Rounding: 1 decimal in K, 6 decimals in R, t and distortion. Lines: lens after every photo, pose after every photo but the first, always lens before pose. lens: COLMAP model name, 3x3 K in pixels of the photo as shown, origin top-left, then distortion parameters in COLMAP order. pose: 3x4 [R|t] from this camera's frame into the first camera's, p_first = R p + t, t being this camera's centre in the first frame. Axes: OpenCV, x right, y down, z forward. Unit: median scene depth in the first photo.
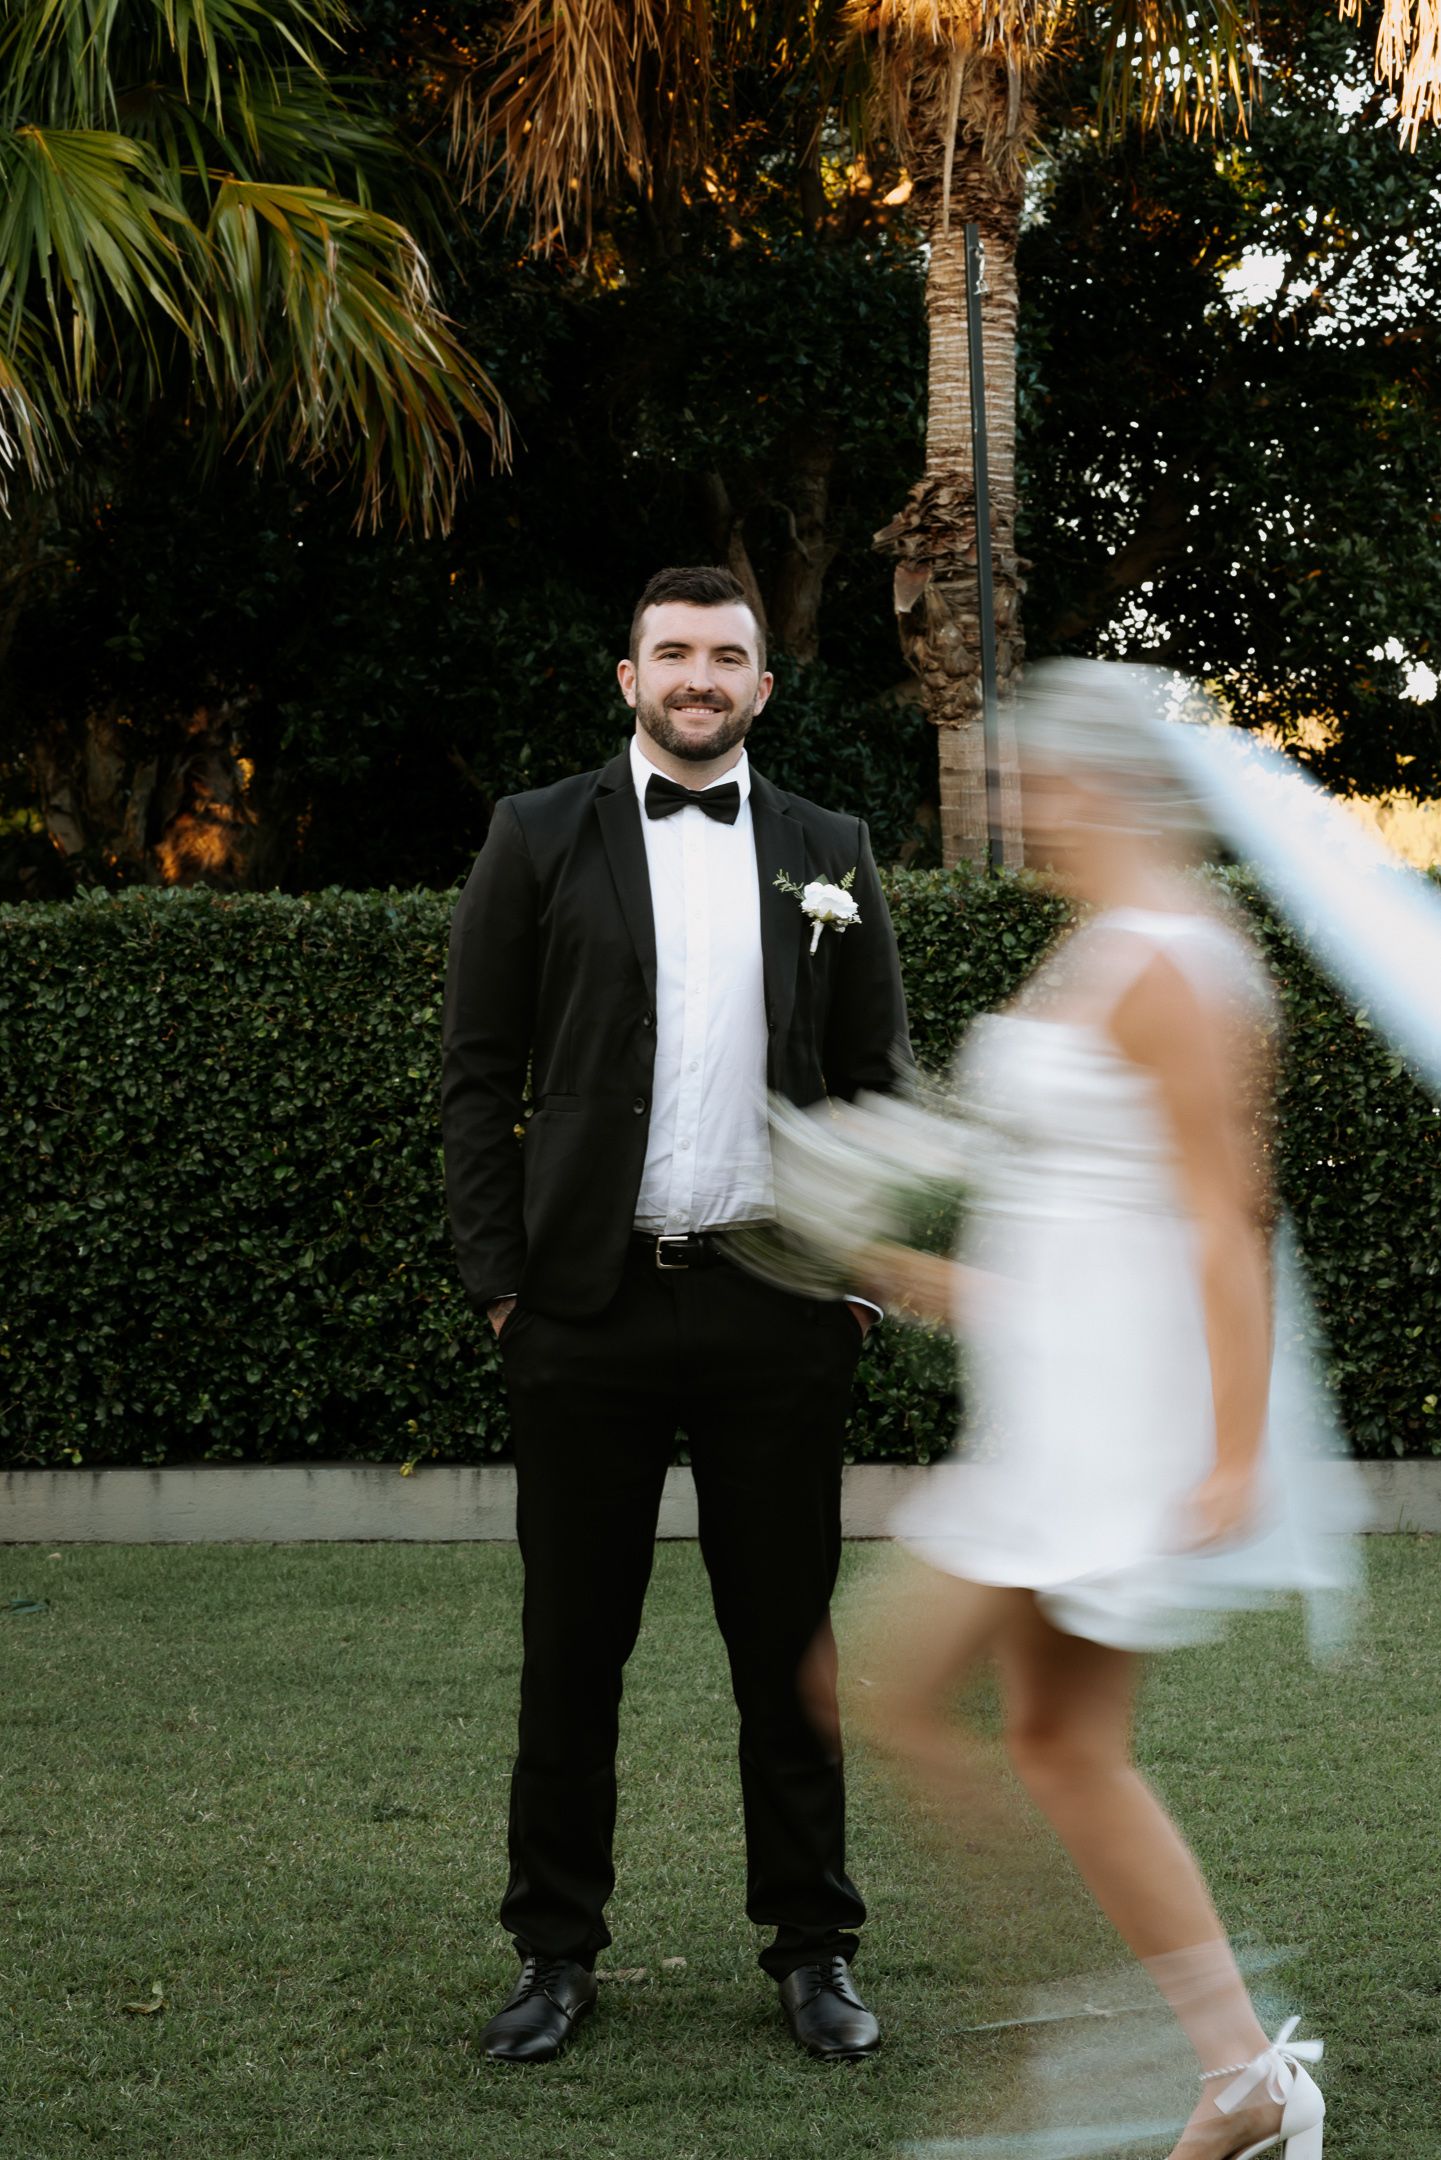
lens RADIAL K [[6022.6, 0, 723.4], [0, 6022.6, 1180.8], [0, 0, 1]] dist [-0.105707, -0.286501]
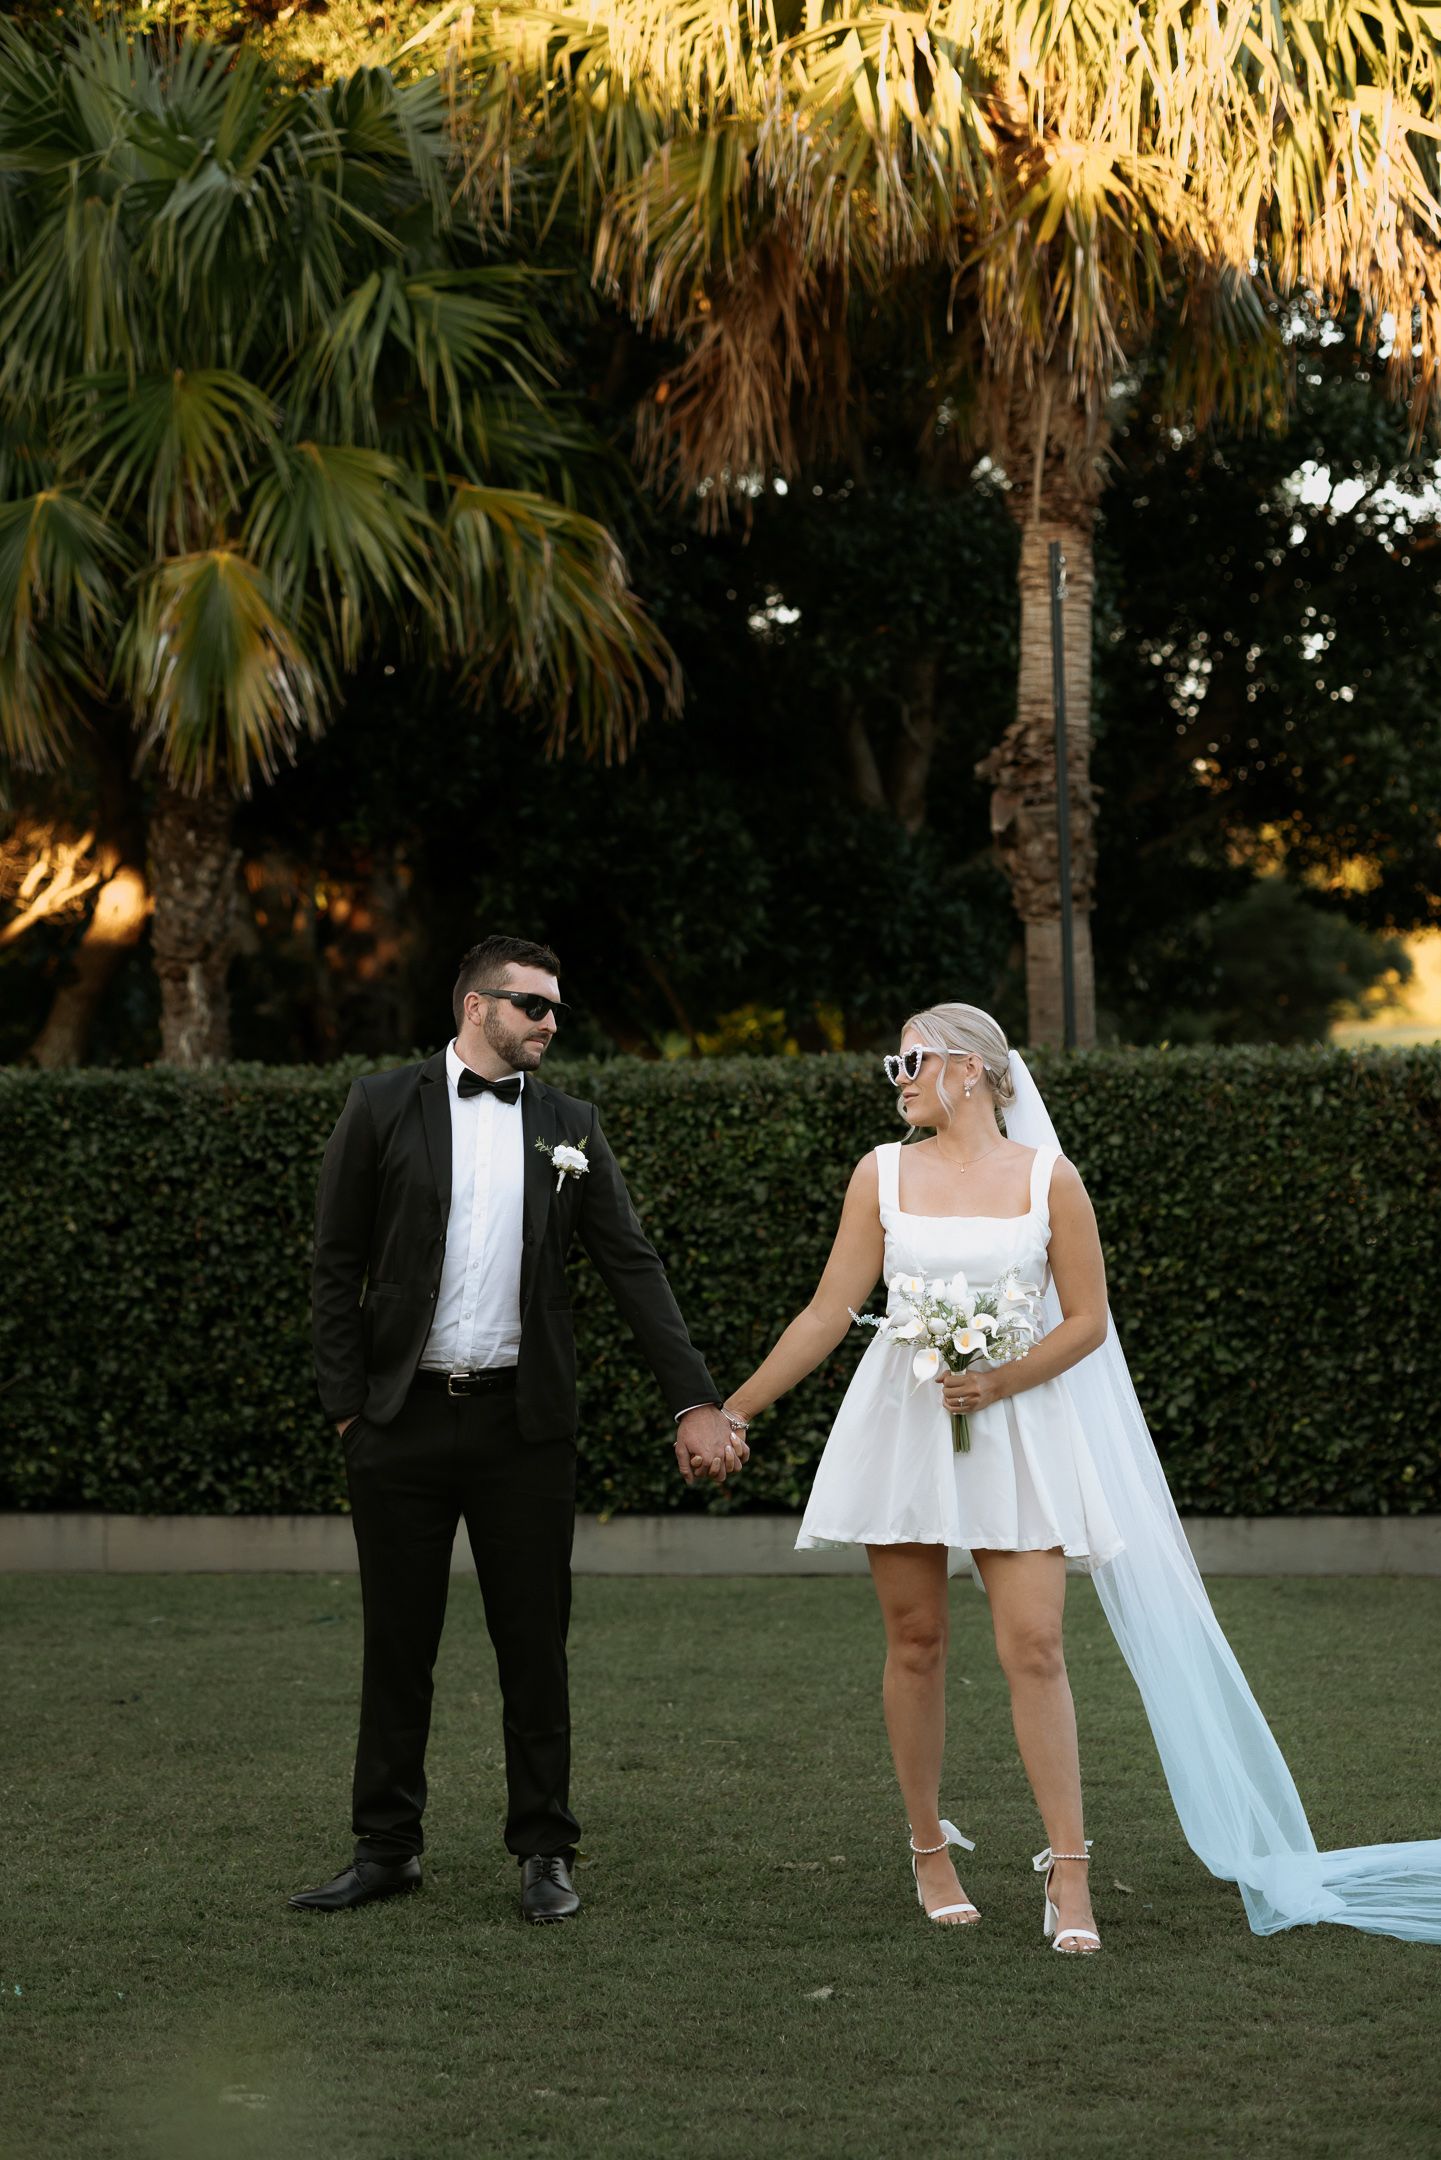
lens RADIAL K [[5468.7, 0, 837.5], [0, 5468.7, 1077.1], [0, 0, 1]] dist [-0.193749, -0.812894]
pose [[0.999956, 0.009322, 0.001106, -0.005173], [-0.009282, 0.999442, -0.032077, -0.008742], [-0.001405, 0.032065, 0.999485, -0.156519]]
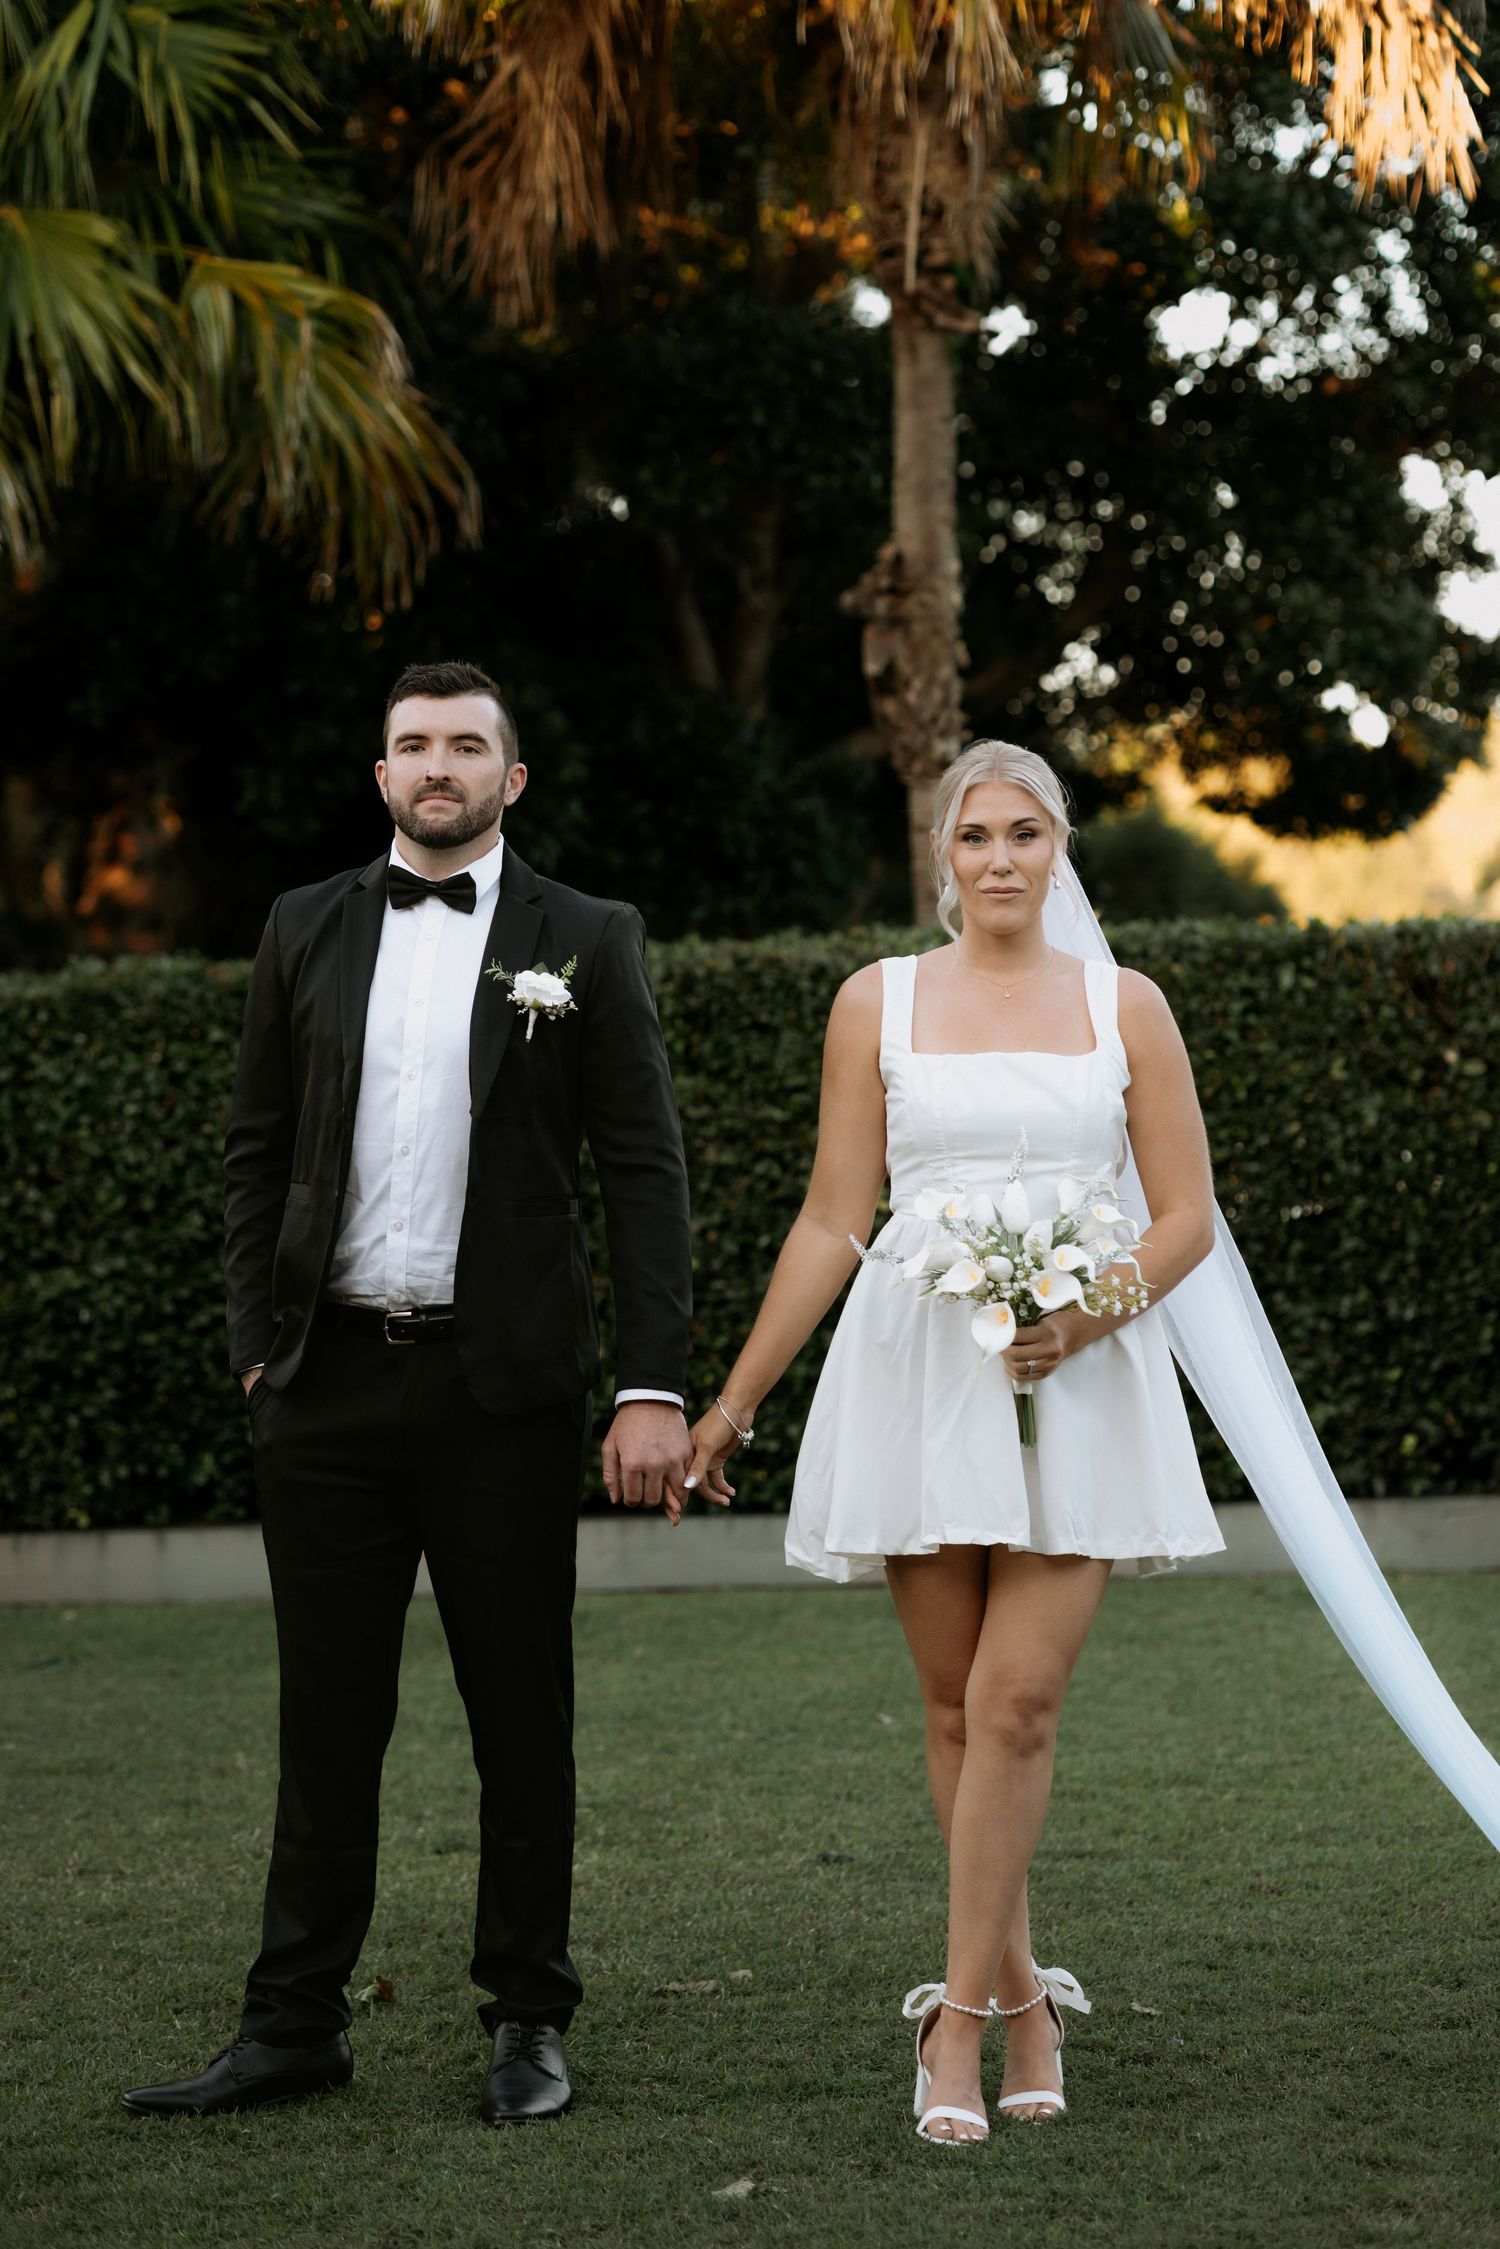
lens RADIAL K [[6133.2, 0, 909.3], [0, 6133.2, 1129.3], [0, 0, 1]] dist [-0.085988, -0.103775]
pose [[0.999046, -0.015357, 0.040886, -0.009236], [0.016058, 0.999728, -0.016893, -0.000217], [-0.040616, 0.017534, 0.999021, -0.038023]]
